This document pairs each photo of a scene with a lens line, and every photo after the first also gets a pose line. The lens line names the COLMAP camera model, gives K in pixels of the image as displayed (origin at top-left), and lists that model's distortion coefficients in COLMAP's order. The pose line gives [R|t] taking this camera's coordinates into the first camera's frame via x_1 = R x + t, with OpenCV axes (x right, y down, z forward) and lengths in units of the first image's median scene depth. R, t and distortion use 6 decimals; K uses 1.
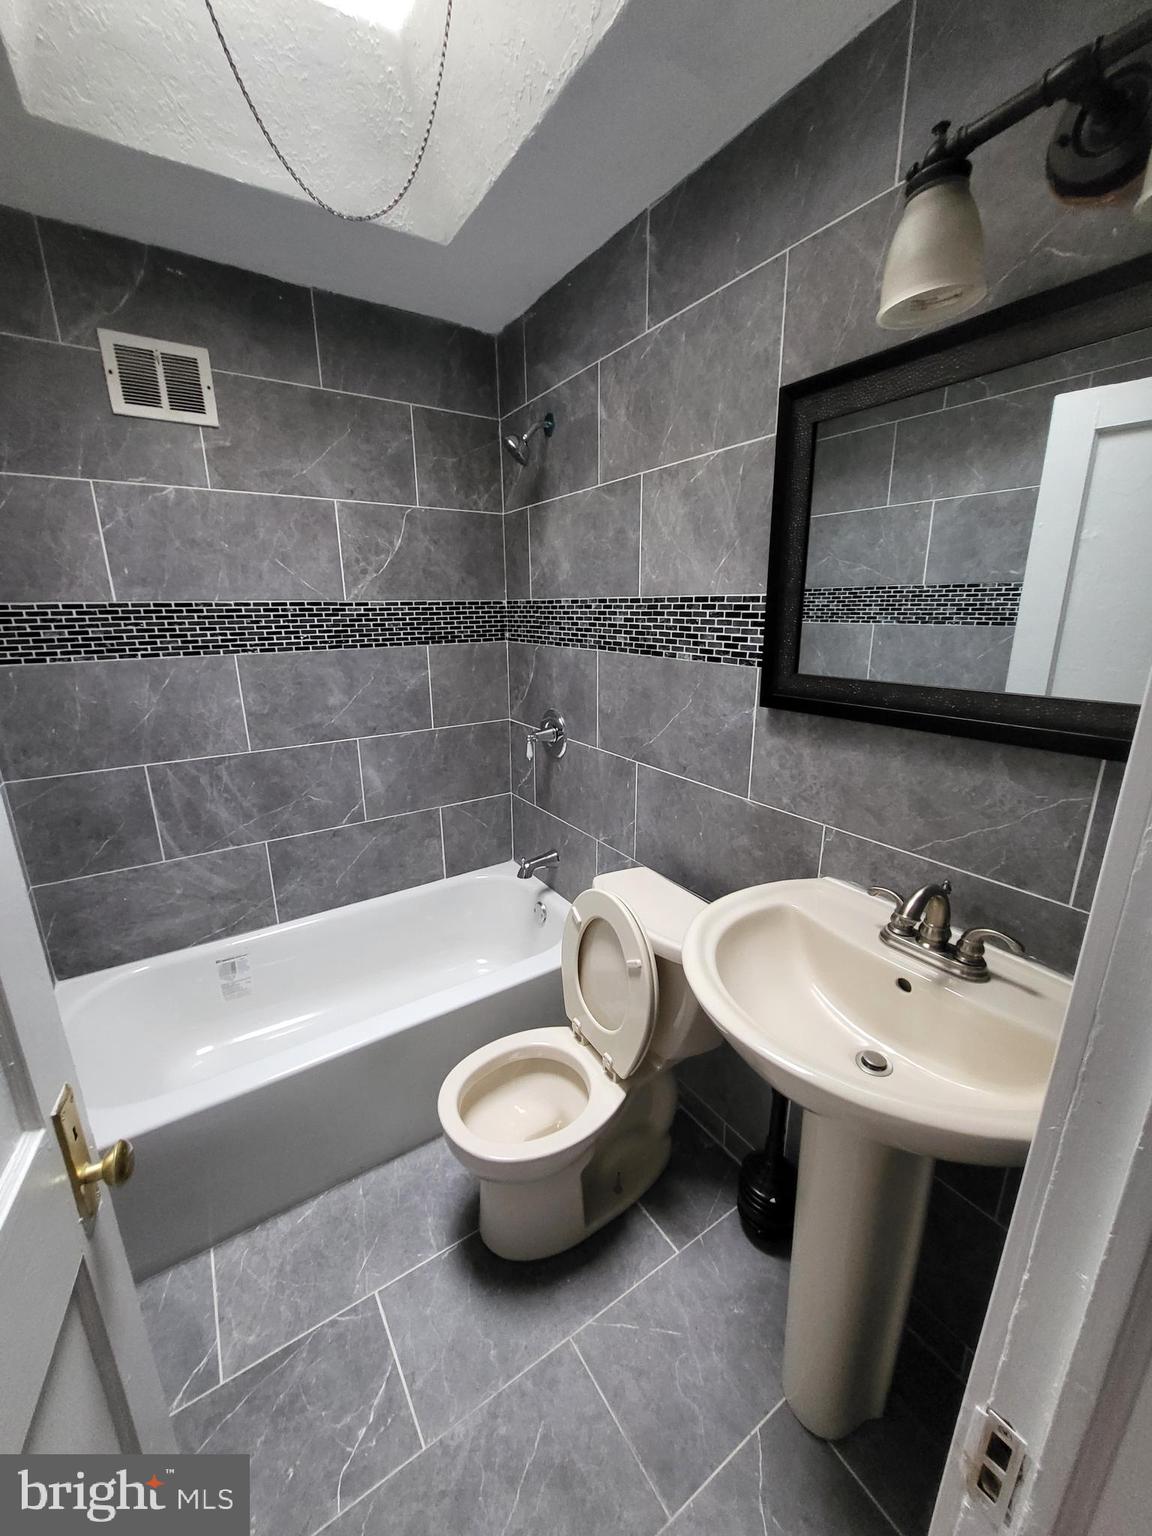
lens RADIAL K [[600.7, 0, 572.3], [0, 600.7, 769.4], [0, 0, 1]] dist [-0.001770, 0.000437]
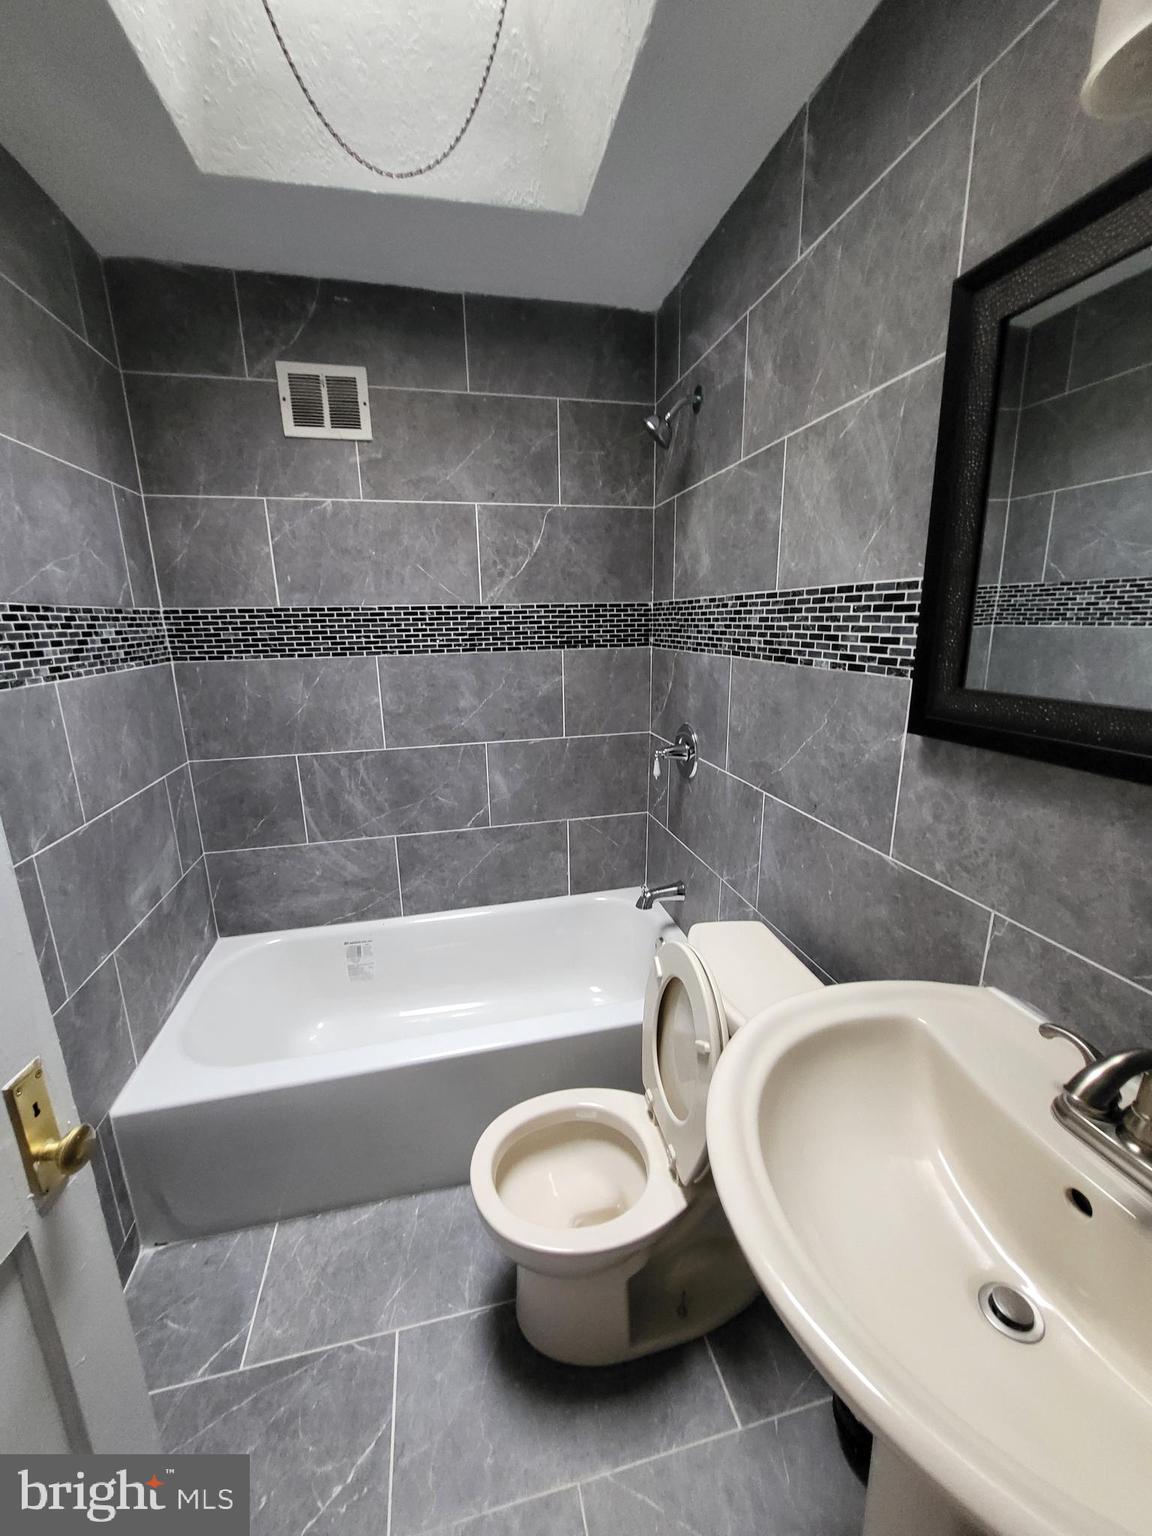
lens RADIAL K [[600.7, 0, 575.9], [0, 600.7, 769.1], [0, 0, 1]] dist [-0.001770, 0.000437]
pose [[0.936667, 0.076673, -0.341726, 0.162127], [-0.083074, 0.996535, -0.004111, -0.021363], [0.340227, 0.032239, 0.939791, 0.158684]]
